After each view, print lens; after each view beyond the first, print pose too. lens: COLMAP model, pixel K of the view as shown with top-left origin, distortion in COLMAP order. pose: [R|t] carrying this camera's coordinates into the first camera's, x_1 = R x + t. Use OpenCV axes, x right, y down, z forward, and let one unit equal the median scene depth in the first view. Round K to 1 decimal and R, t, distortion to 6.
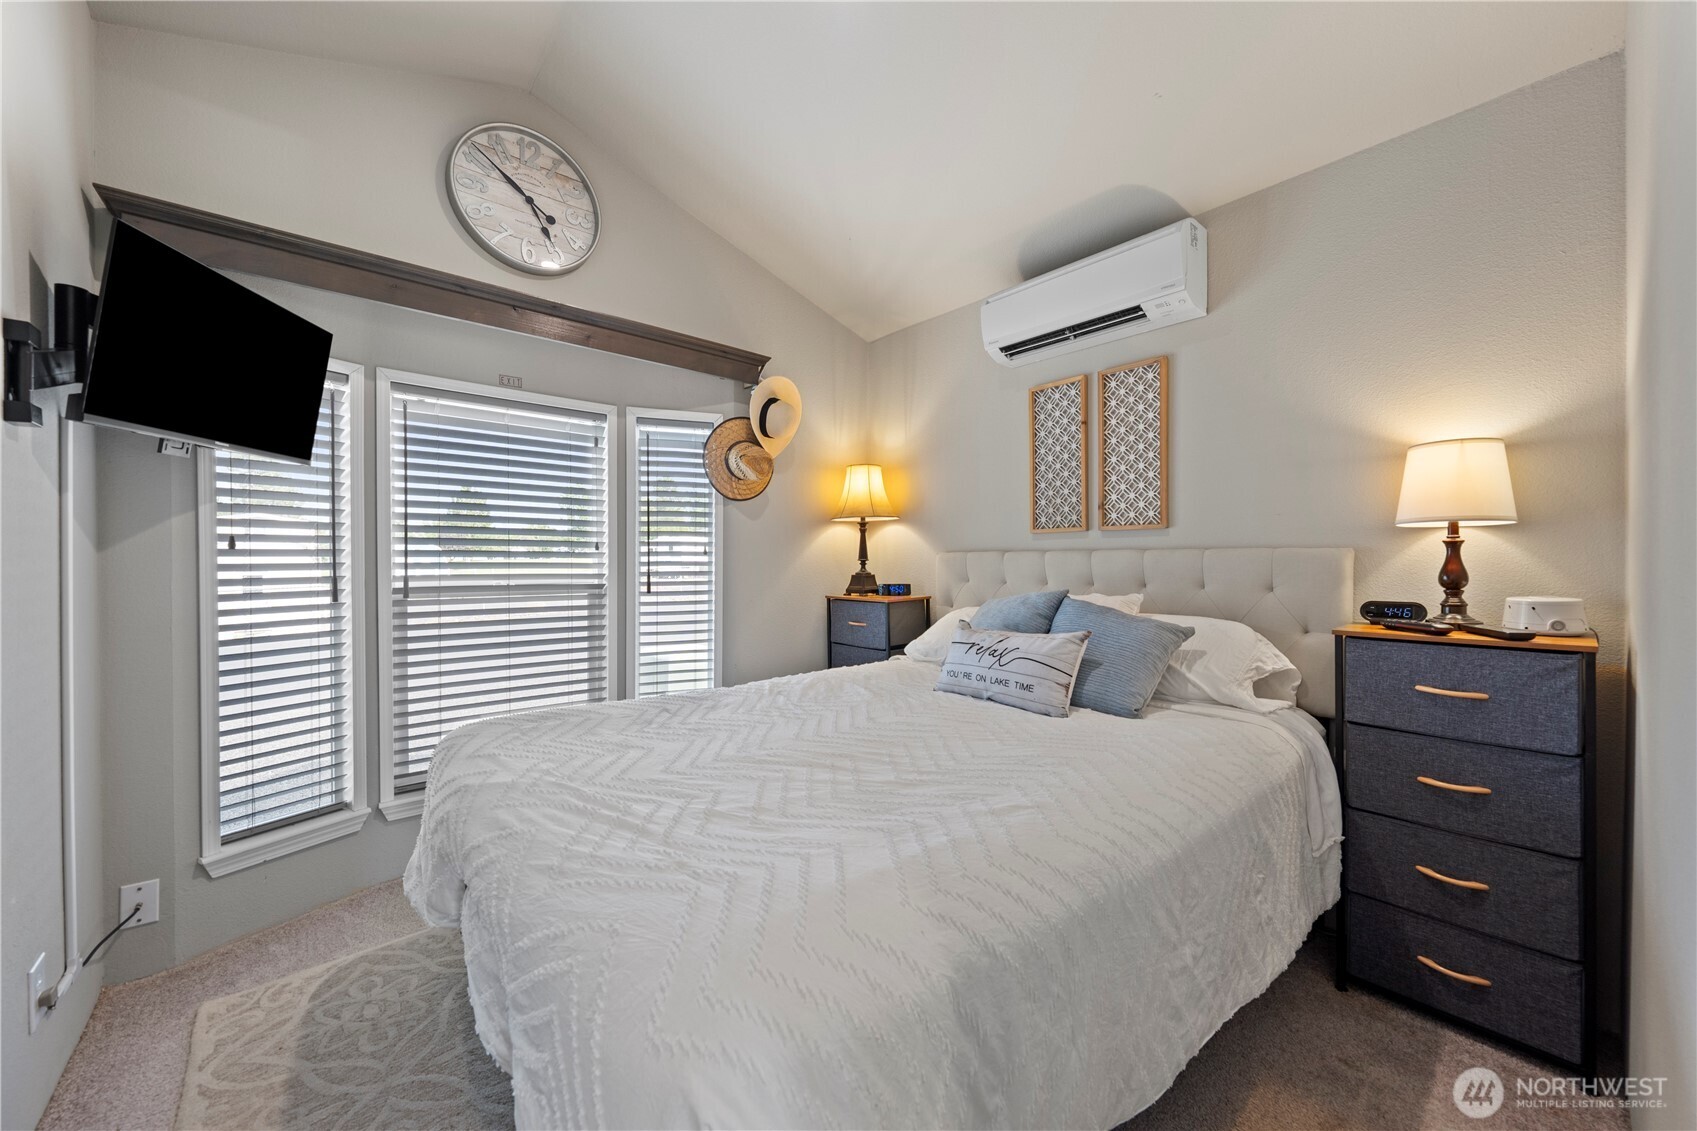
lens RADIAL K [[620.3, 0, 857.6], [0, 620.3, 566.1], [0, 0, 1]] dist [0.001482, 0.000018]
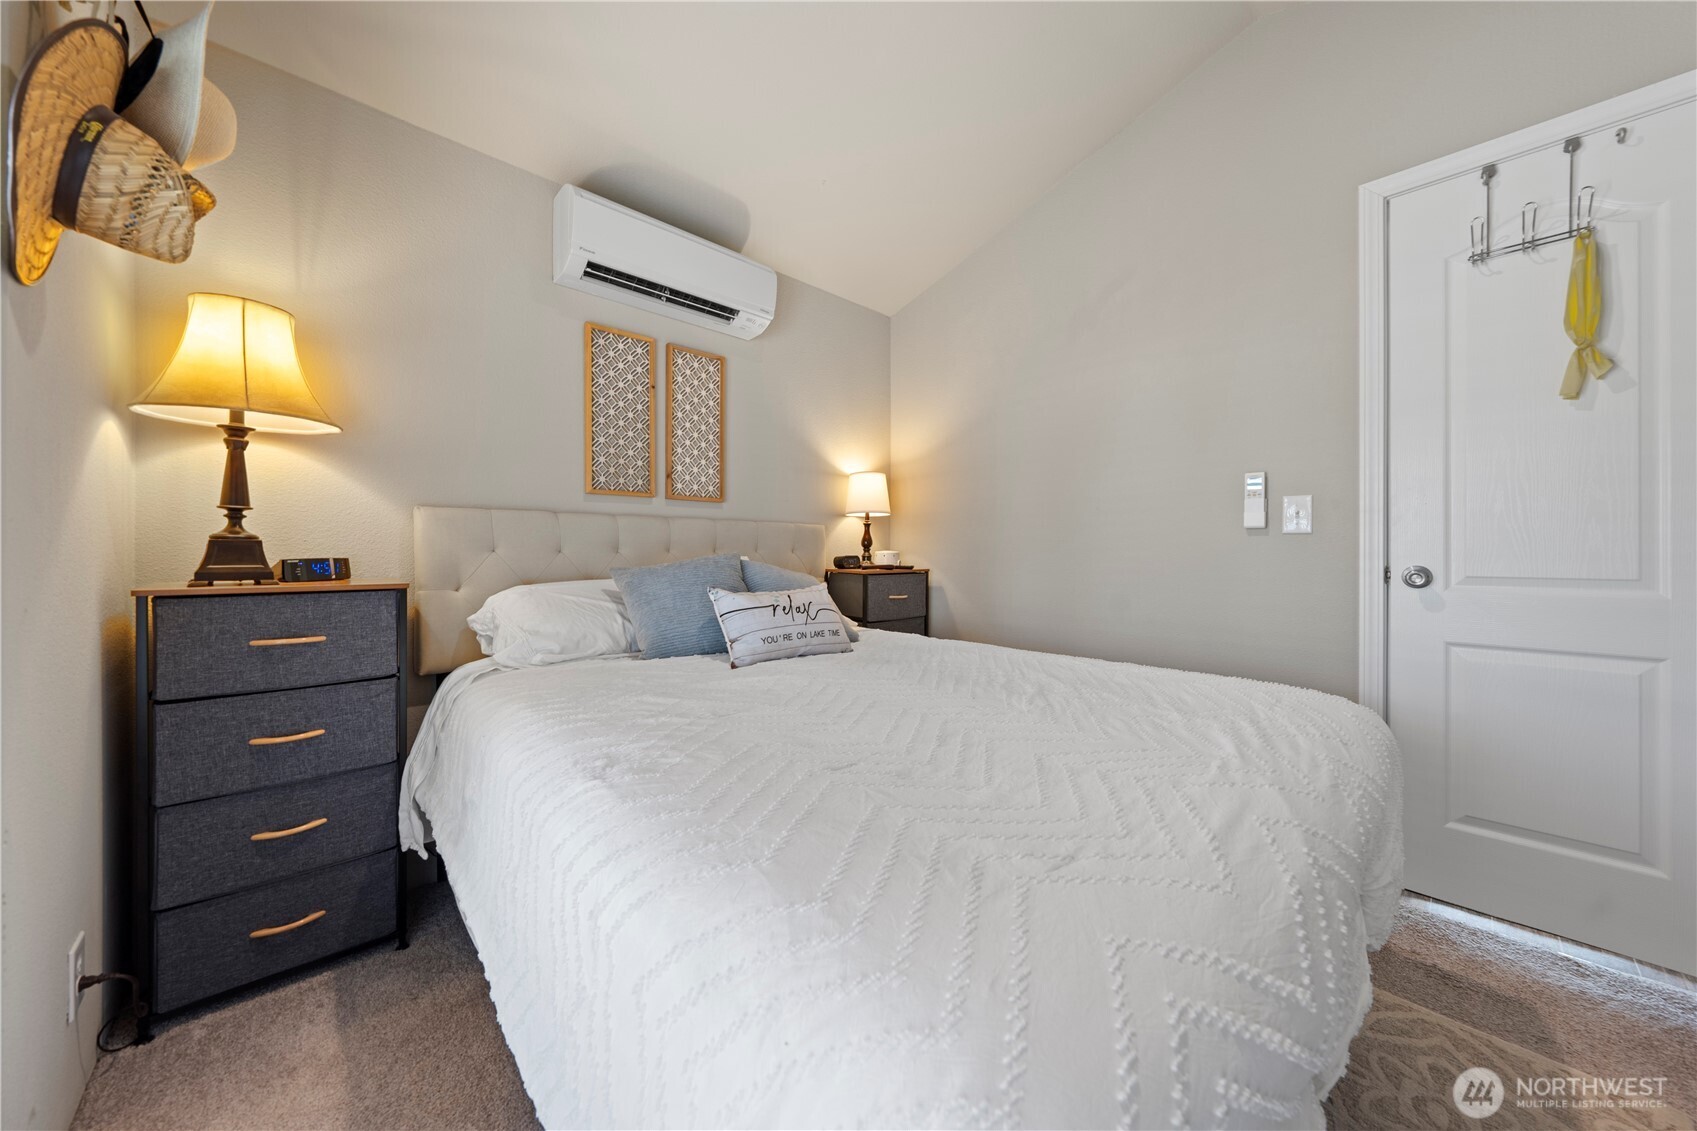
lens RADIAL K [[580.5, 0, 835.9], [0, 580.5, 568.4], [0, 0, 1]] dist [-0.001664, 0.000001]
pose [[-0.024406, -0.025384, 0.999380, -0.556379], [0.004623, 0.999664, 0.025504, 0.033784], [-0.999691, 0.005243, -0.024280, 0.711930]]
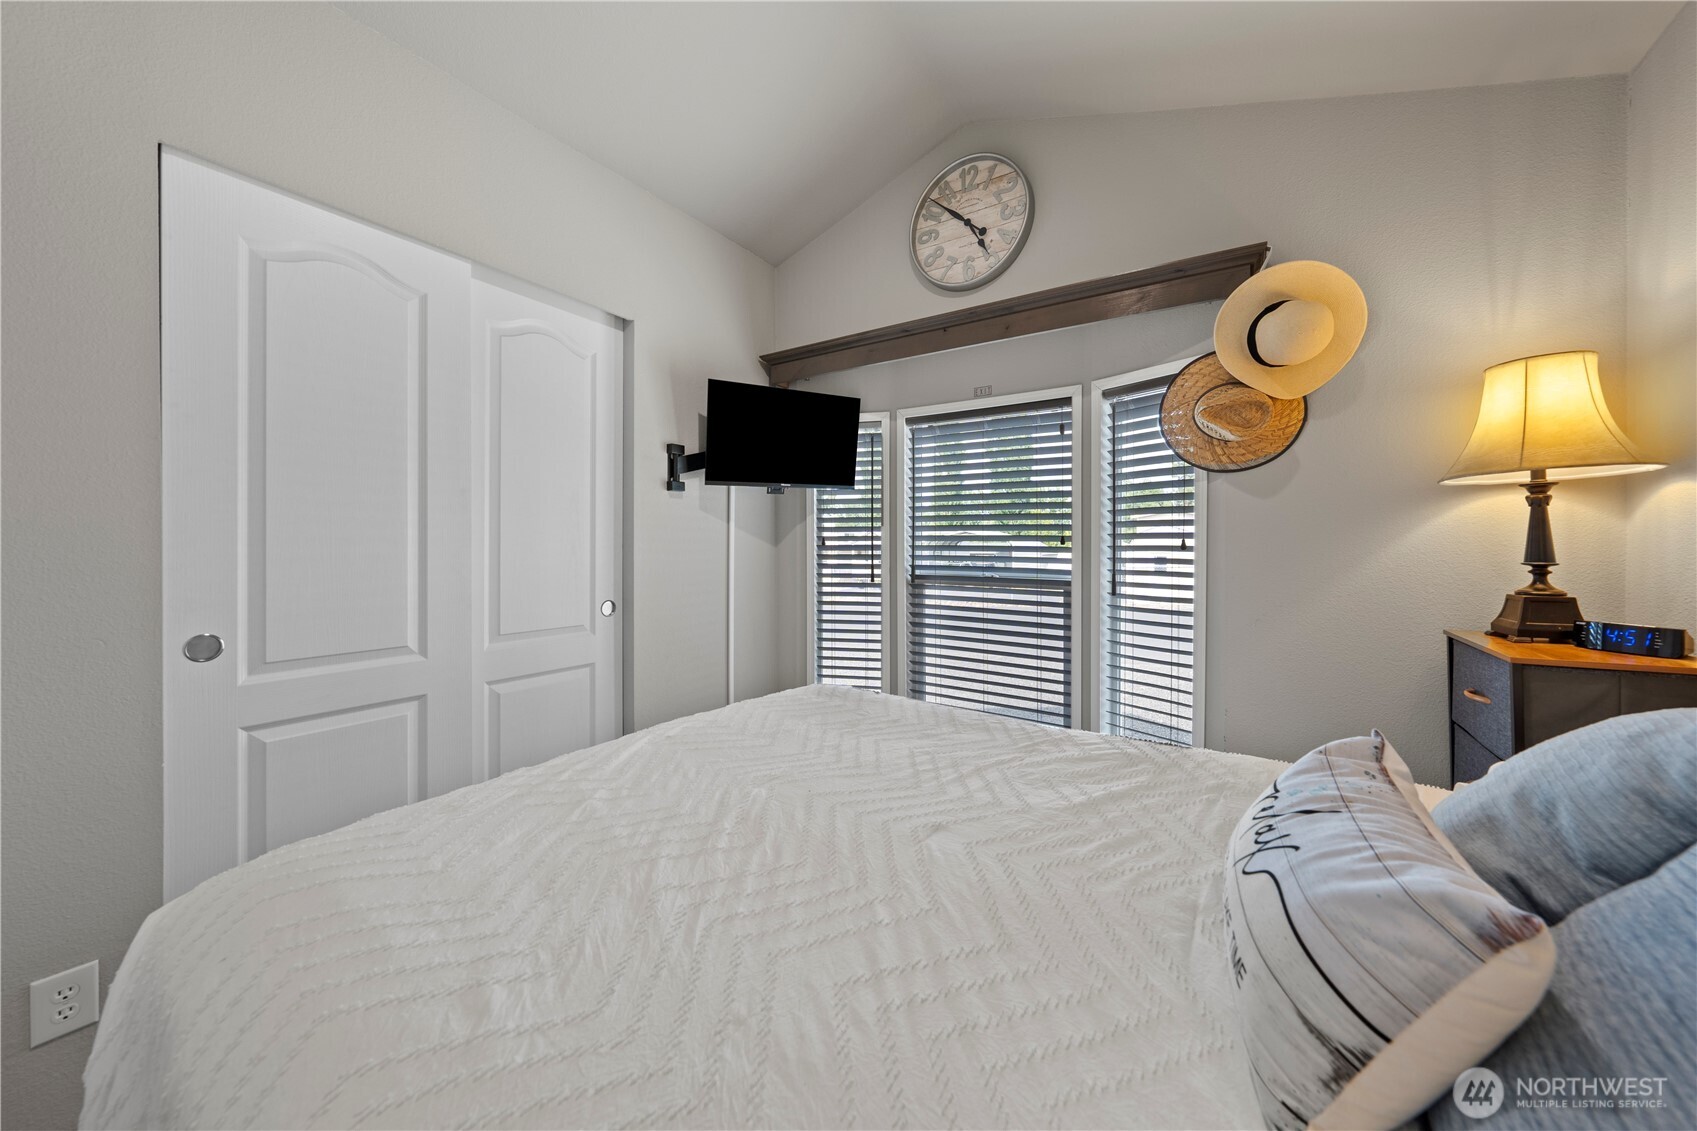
lens RADIAL K [[580.5, 0, 847.8], [0, 580.5, 548.1], [0, 0, 1]] dist [-0.001664, 0.000001]
pose [[0.269197, 0.009196, -0.963041, 0.363577], [-0.009850, 0.999928, 0.006794, -0.024905], [0.963035, 0.007657, 0.269269, 0.490839]]
